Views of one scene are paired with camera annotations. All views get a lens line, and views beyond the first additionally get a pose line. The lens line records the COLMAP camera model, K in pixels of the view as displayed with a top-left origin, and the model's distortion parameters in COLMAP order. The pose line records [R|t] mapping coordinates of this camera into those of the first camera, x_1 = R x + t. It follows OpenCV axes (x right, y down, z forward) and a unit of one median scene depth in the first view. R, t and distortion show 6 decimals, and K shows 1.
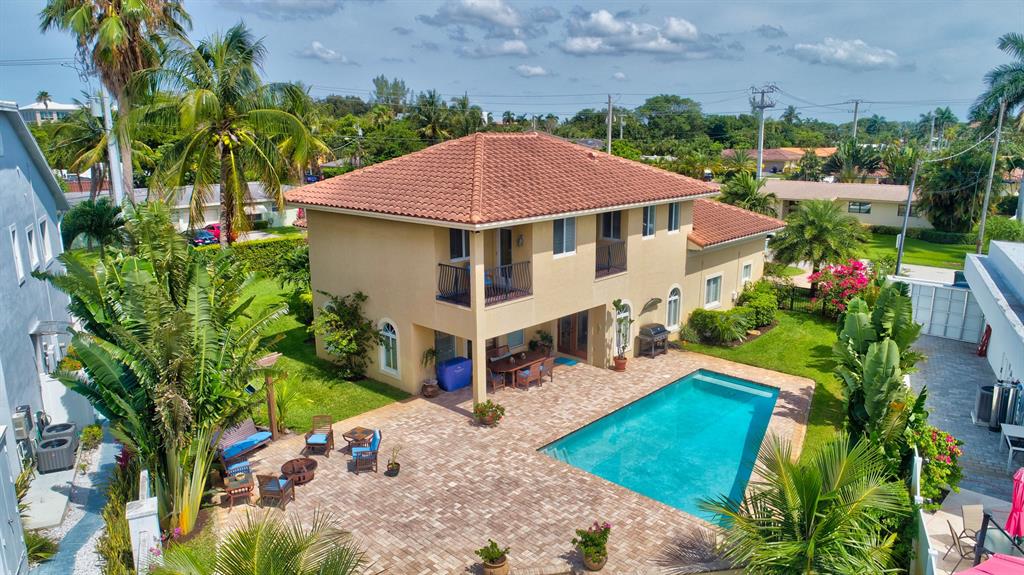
lens RADIAL K [[676.9, 0, 512.0], [0, 676.9, 287.5], [0, 0, 1]] dist [0.005125, 0.000249]
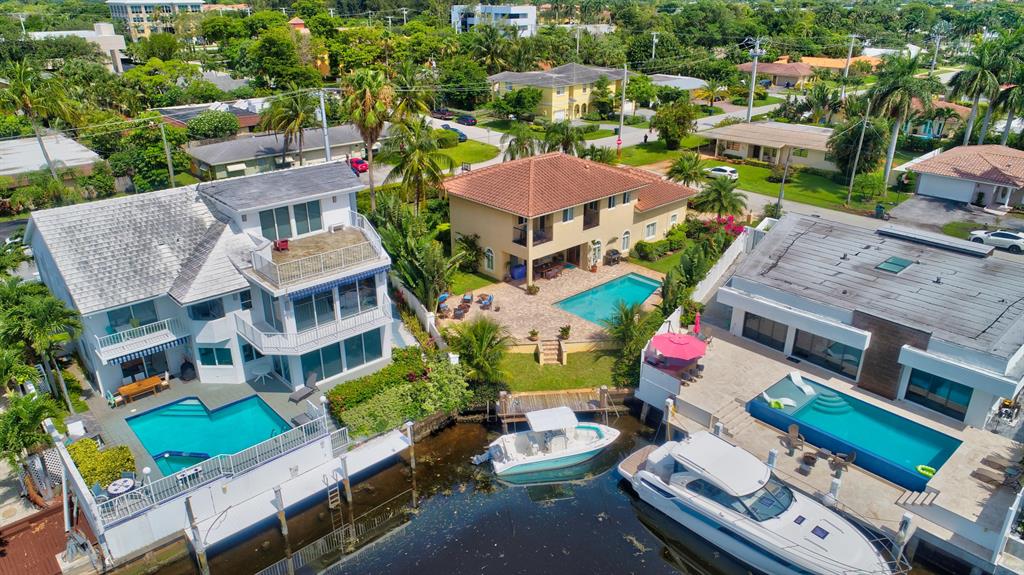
lens RADIAL K [[676.9, 0, 512.0], [0, 676.9, 287.5], [0, 0, 1]] dist [0.005125, 0.000249]
pose [[0.997669, 0.031530, -0.060510, 0.032783], [-0.019884, 0.982687, 0.184205, -0.237882], [0.065270, -0.182572, 0.981024, -1.231115]]
